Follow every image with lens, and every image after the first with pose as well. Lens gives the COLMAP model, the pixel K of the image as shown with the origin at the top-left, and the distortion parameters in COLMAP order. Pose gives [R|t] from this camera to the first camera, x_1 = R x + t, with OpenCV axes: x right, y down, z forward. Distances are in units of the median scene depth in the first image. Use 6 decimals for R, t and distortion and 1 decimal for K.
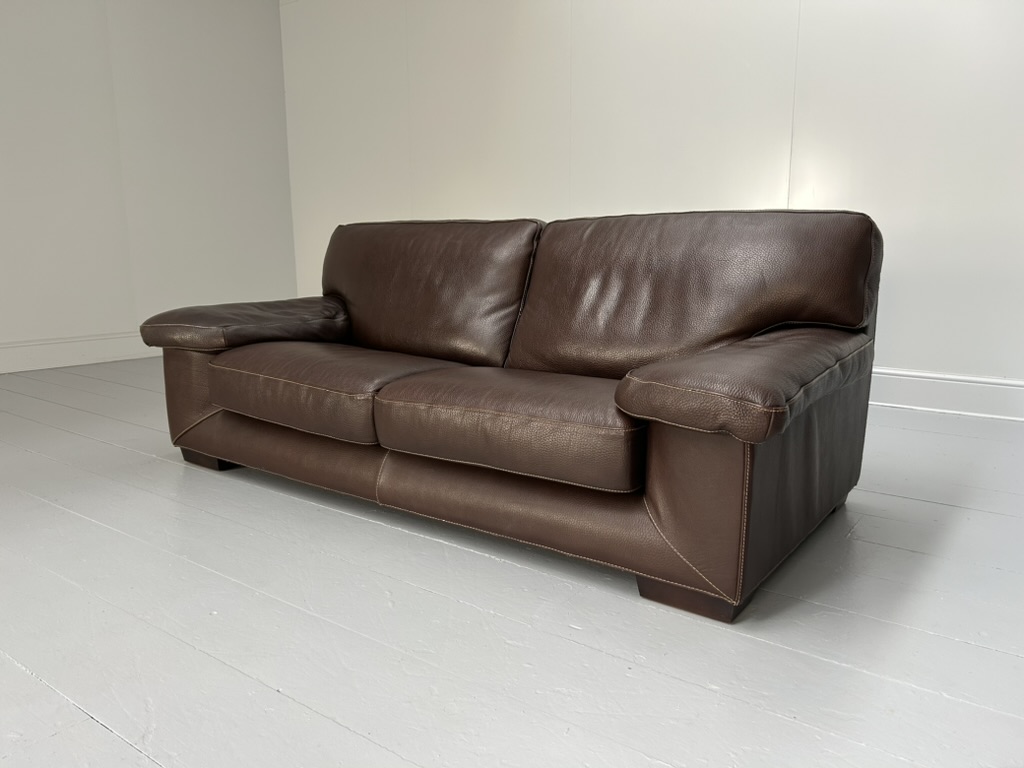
lens RADIAL K [[778.7, 0, 502.9], [0, 778.7, 384.4], [0, 0, 1]] dist [0.040042, -0.047306]
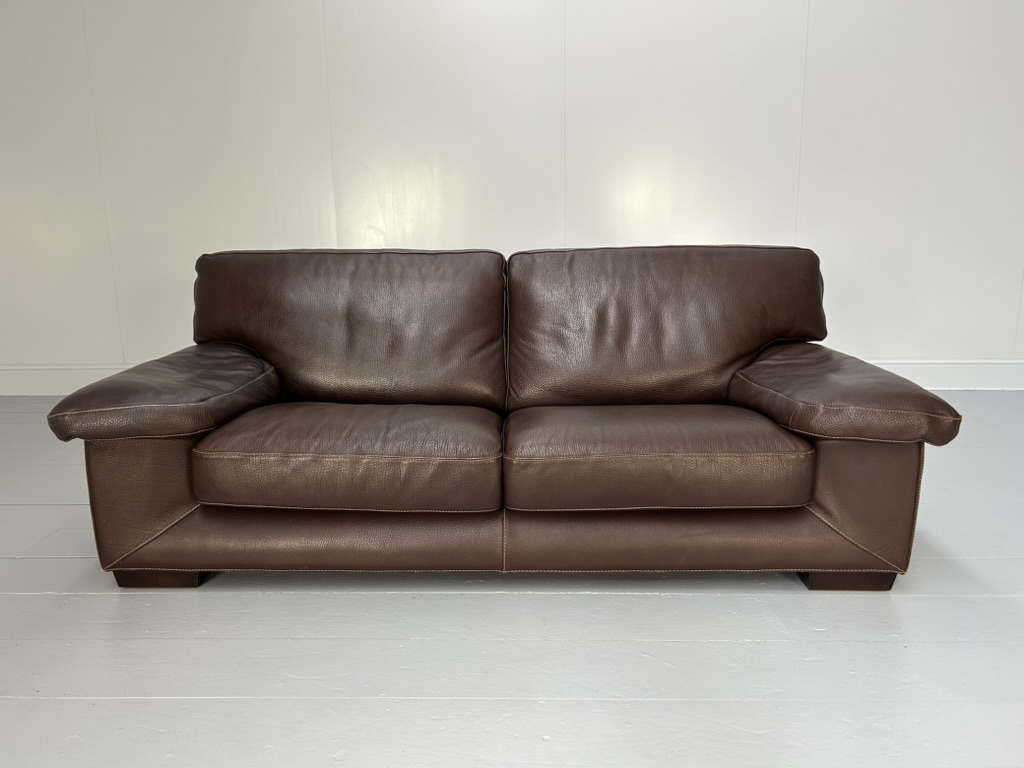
lens RADIAL K [[778.7, 0, 502.0], [0, 778.7, 387.8], [0, 0, 1]] dist [0.040042, -0.047306]
pose [[0.813132, -0.121052, 0.569353, -0.550307], [0.111607, 0.992412, 0.051606, -0.092933], [-0.571280, 0.021581, 0.820472, 0.197600]]
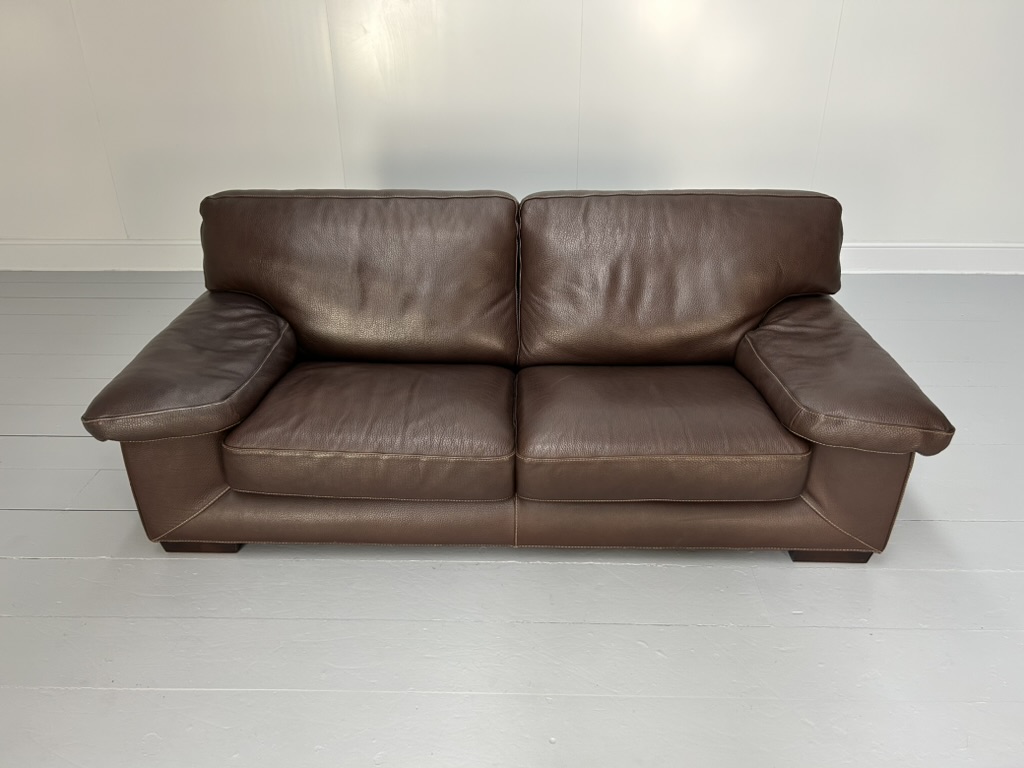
lens RADIAL K [[778.7, 0, 504.1], [0, 778.7, 383.6], [0, 0, 1]] dist [0.040042, -0.047306]
pose [[0.816396, -0.268506, 0.511275, -0.526436], [0.108274, 0.940804, 0.321193, -0.312197], [-0.567252, -0.206863, 0.797141, 0.202936]]
